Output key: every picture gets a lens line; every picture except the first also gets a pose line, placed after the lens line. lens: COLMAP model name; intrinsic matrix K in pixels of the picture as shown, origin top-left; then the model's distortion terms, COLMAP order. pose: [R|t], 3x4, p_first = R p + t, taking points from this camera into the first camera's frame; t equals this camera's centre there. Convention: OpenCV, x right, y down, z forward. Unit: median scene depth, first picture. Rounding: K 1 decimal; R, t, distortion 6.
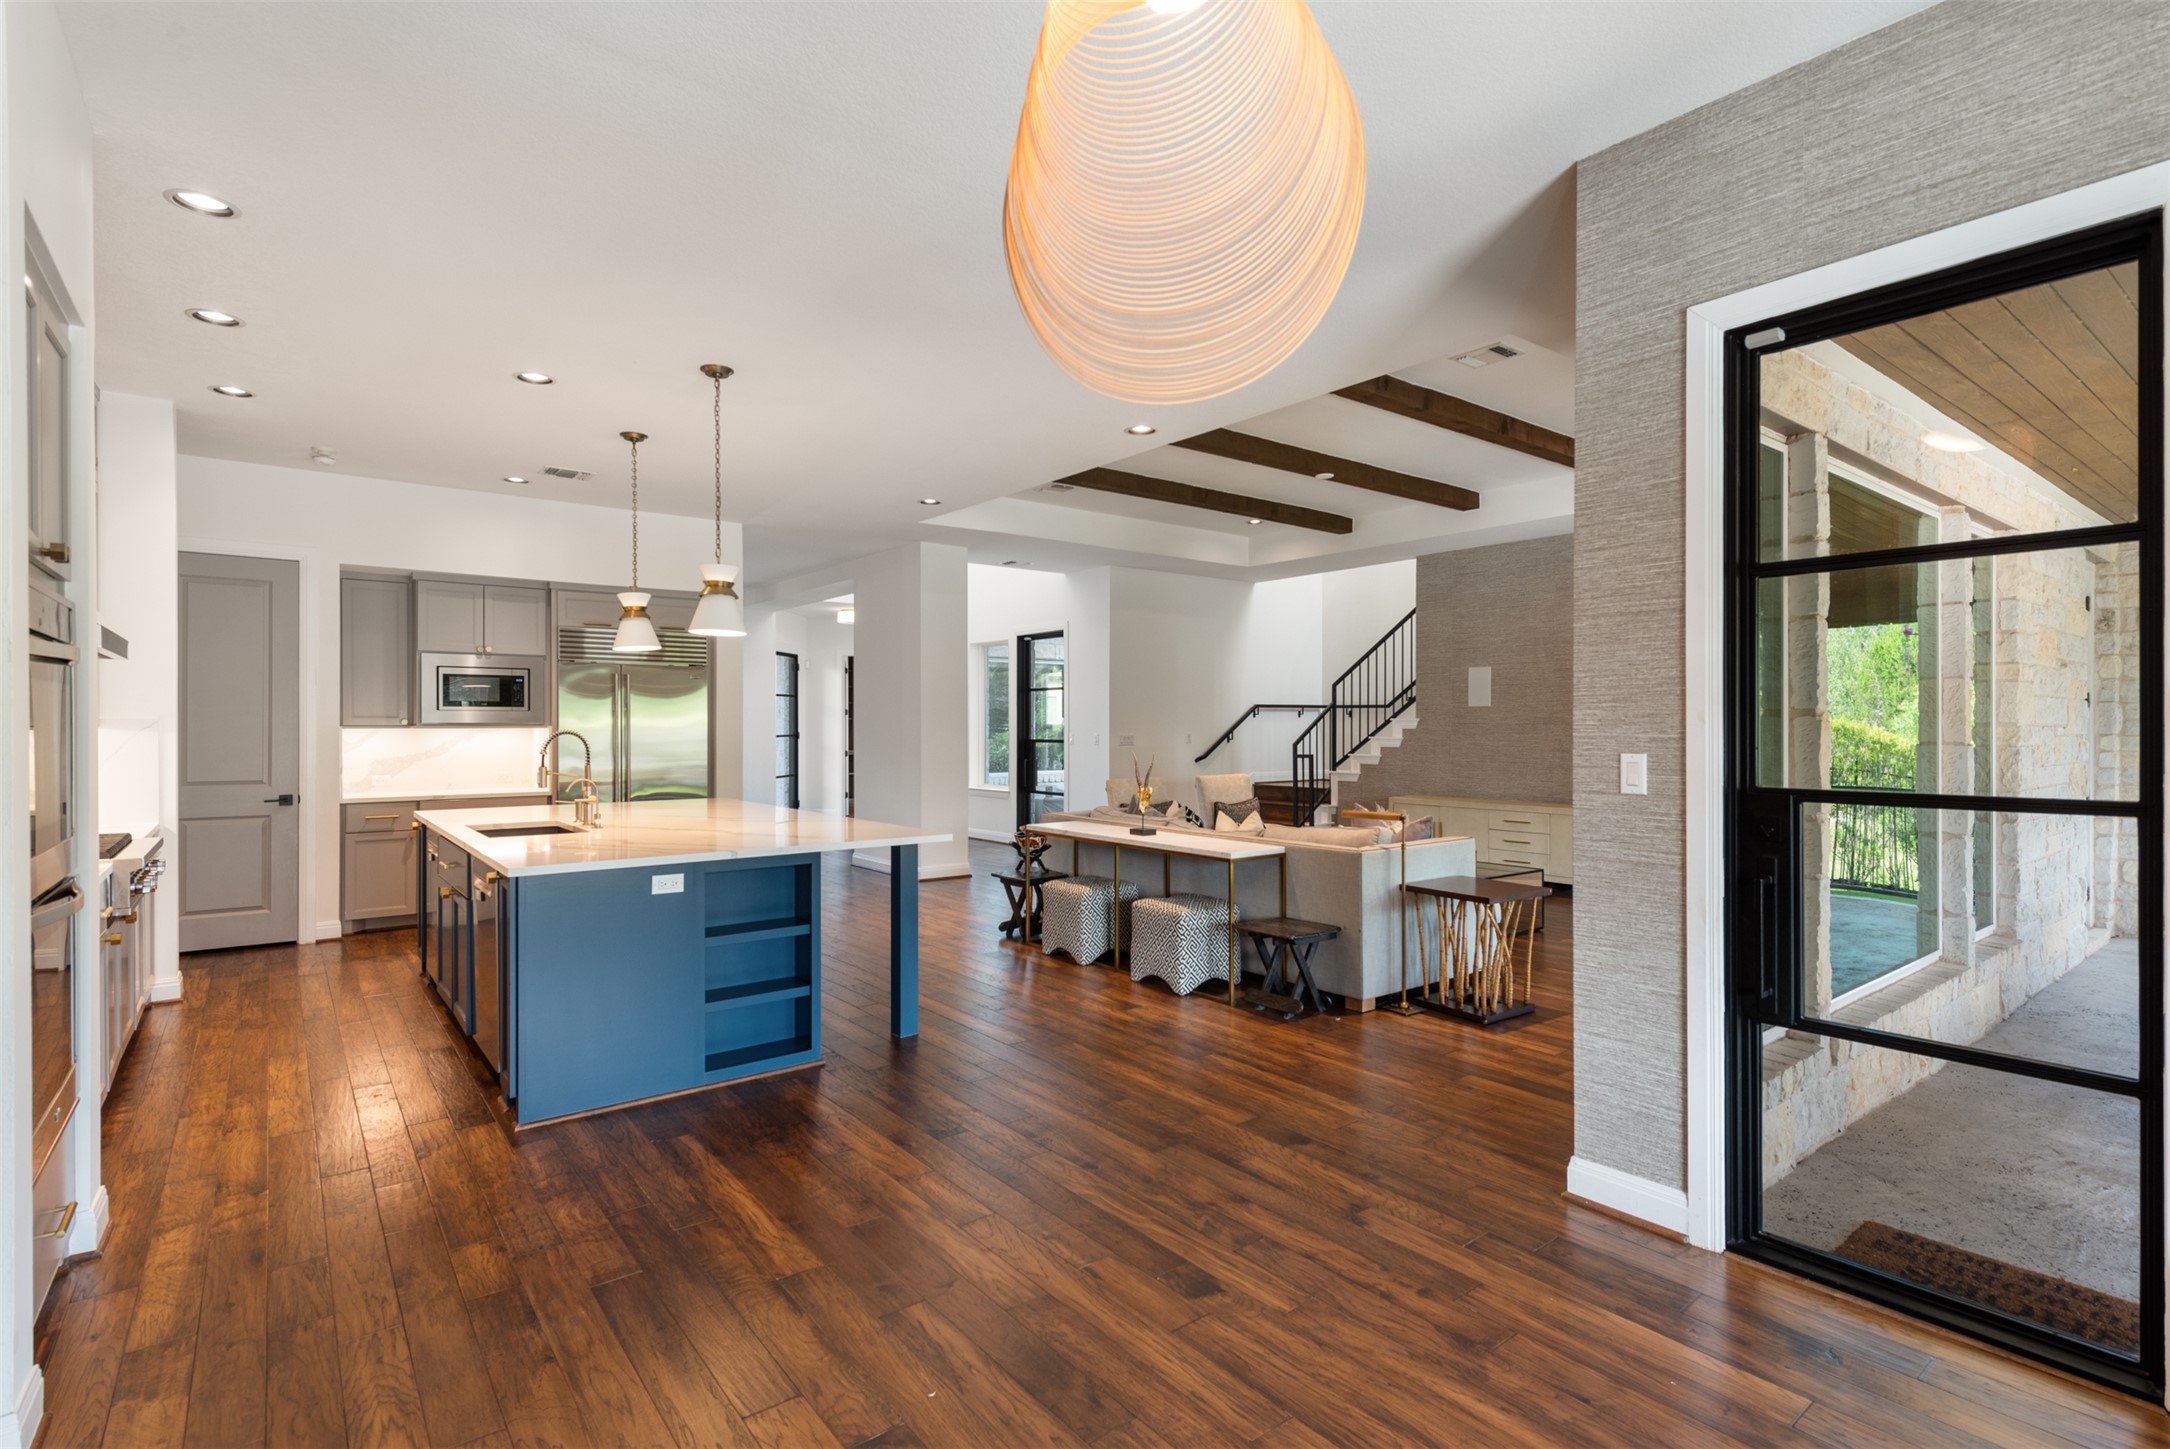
lens RADIAL K [[1032.0, 0, 1085.0], [0, 1032.0, 724.5], [0, 0, 1]] dist [-0.000512, 0.000107]
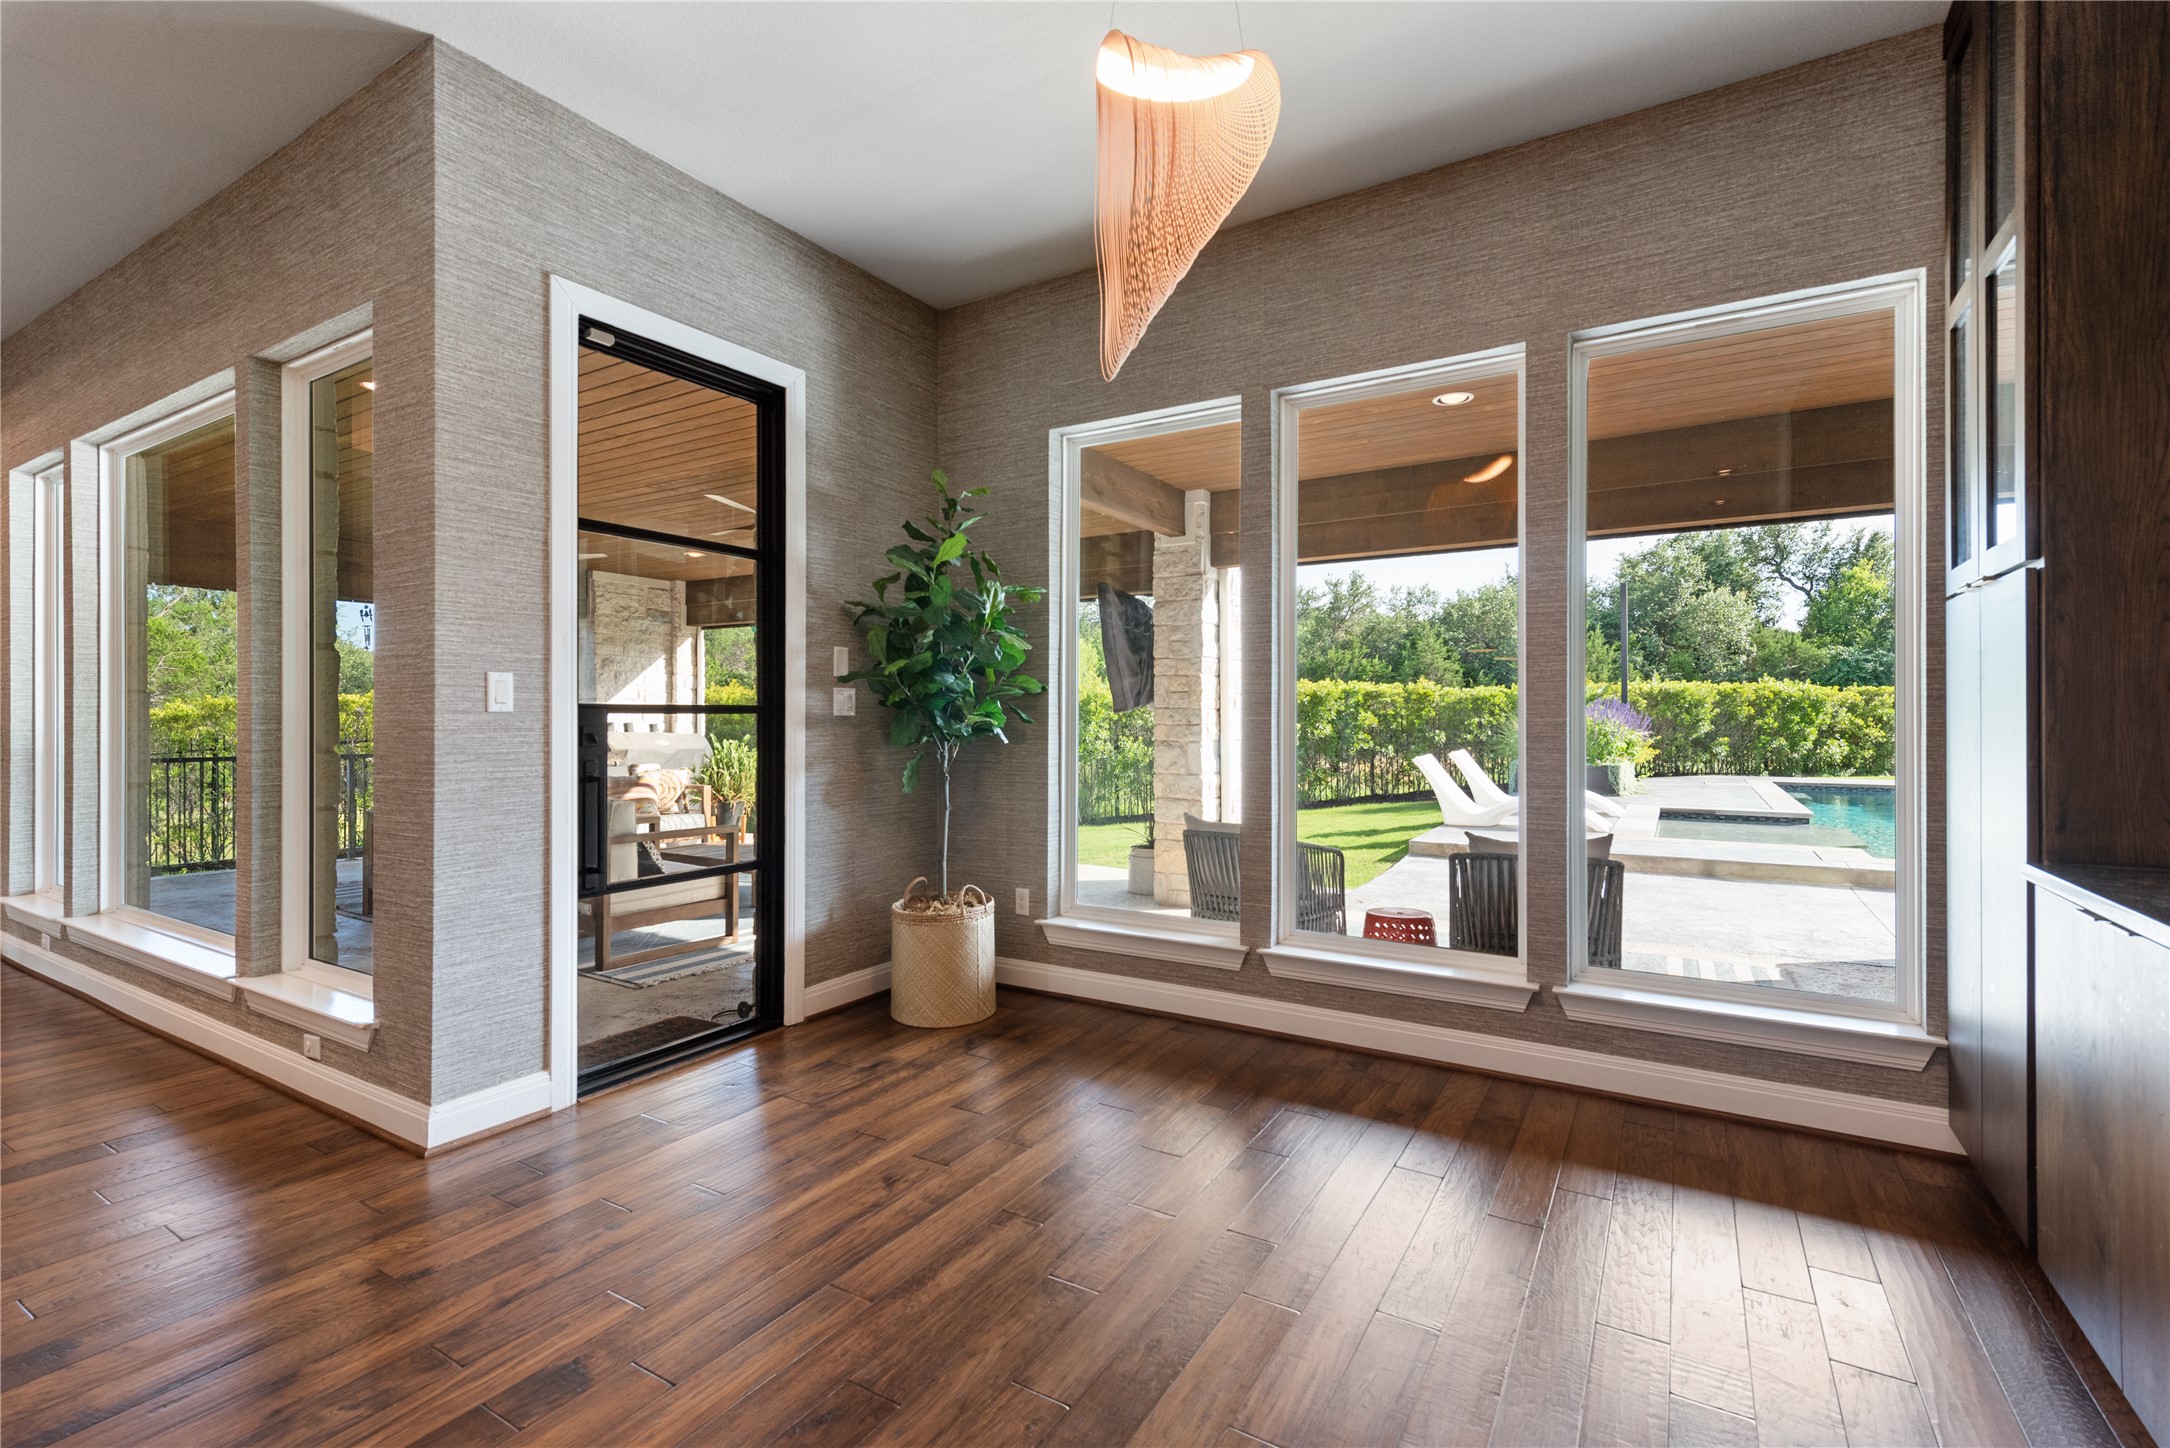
lens RADIAL K [[982.0, 0, 1089.2], [0, 982.0, 714.1], [0, 0, 1]] dist [0.000987, -0.000007]
pose [[-0.357723, 0.005423, 0.933812, -0.607087], [0.004300, 0.999982, -0.004160, 0.078579], [-0.933818, 0.002528, -0.357740, 0.827562]]
